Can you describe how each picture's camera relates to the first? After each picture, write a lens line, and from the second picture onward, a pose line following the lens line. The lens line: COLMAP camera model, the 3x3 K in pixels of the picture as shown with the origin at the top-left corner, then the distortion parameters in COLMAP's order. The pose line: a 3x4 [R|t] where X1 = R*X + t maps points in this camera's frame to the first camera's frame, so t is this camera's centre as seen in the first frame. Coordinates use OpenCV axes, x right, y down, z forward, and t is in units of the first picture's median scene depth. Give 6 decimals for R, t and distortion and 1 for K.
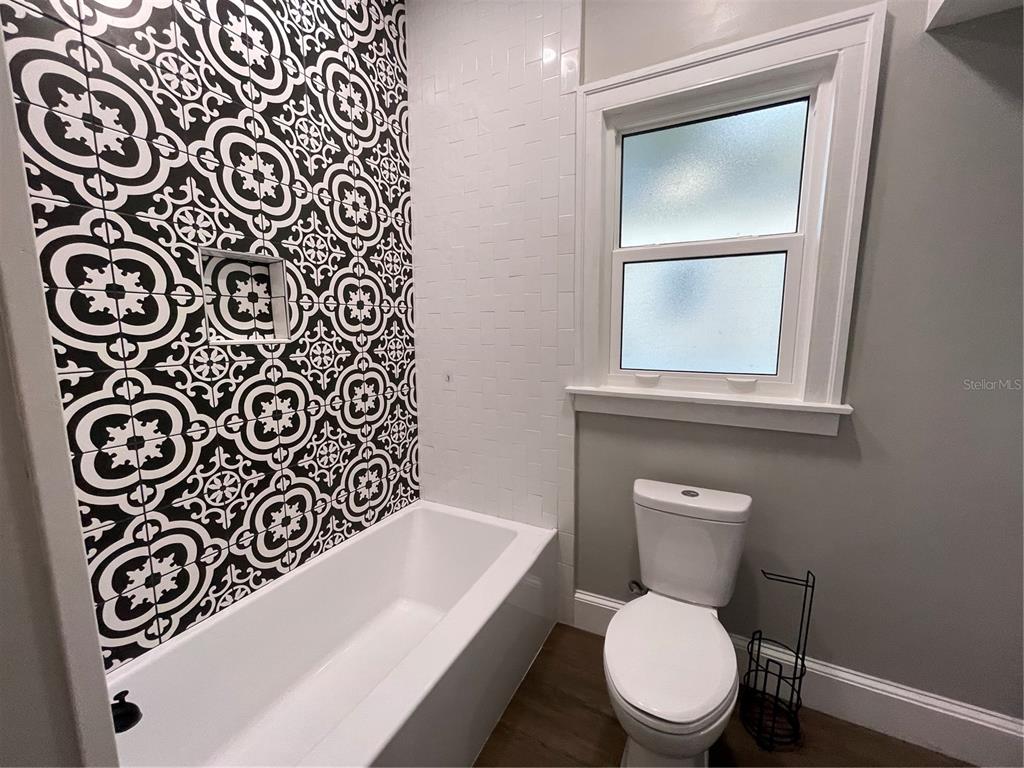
lens RADIAL K [[415.3, 0, 512.8], [0, 415.3, 385.3], [0, 0, 1]] dist [0.001854, -0.000238]
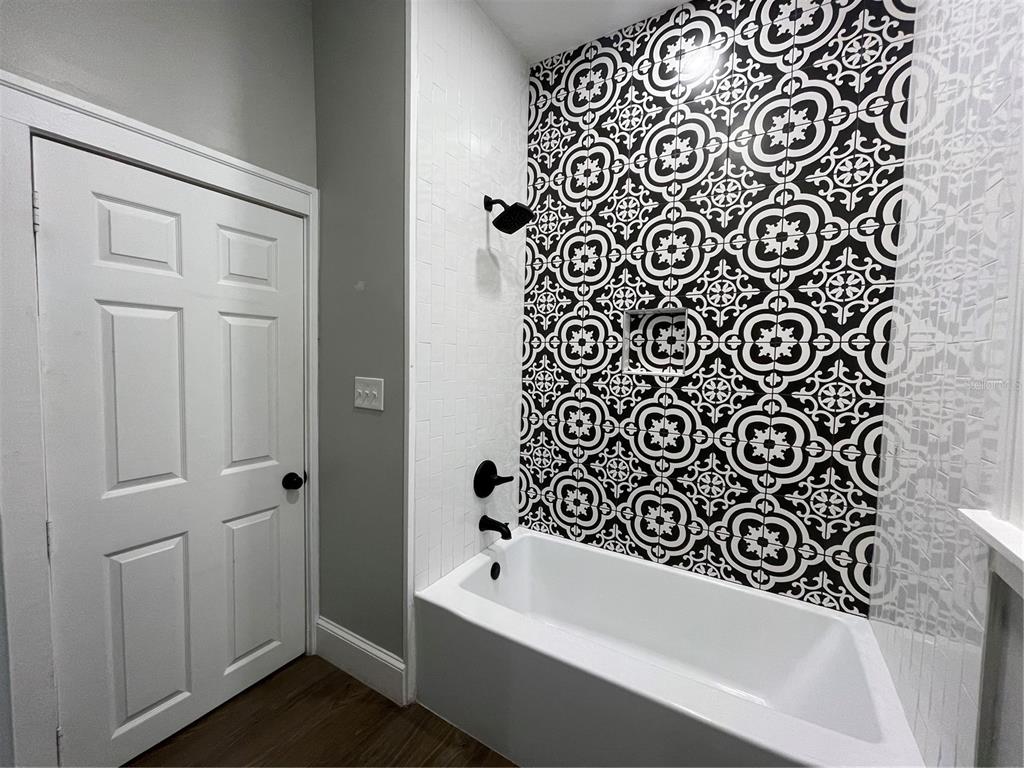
lens RADIAL K [[415.3, 0, 514.9], [0, 415.3, 381.5], [0, 0, 1]] dist [0.001854, -0.000238]
pose [[-0.068042, 0.067373, -0.995405, 0.698103], [-0.157194, 0.984531, 0.077383, -0.106885], [0.985221, 0.161737, -0.056399, 0.602502]]
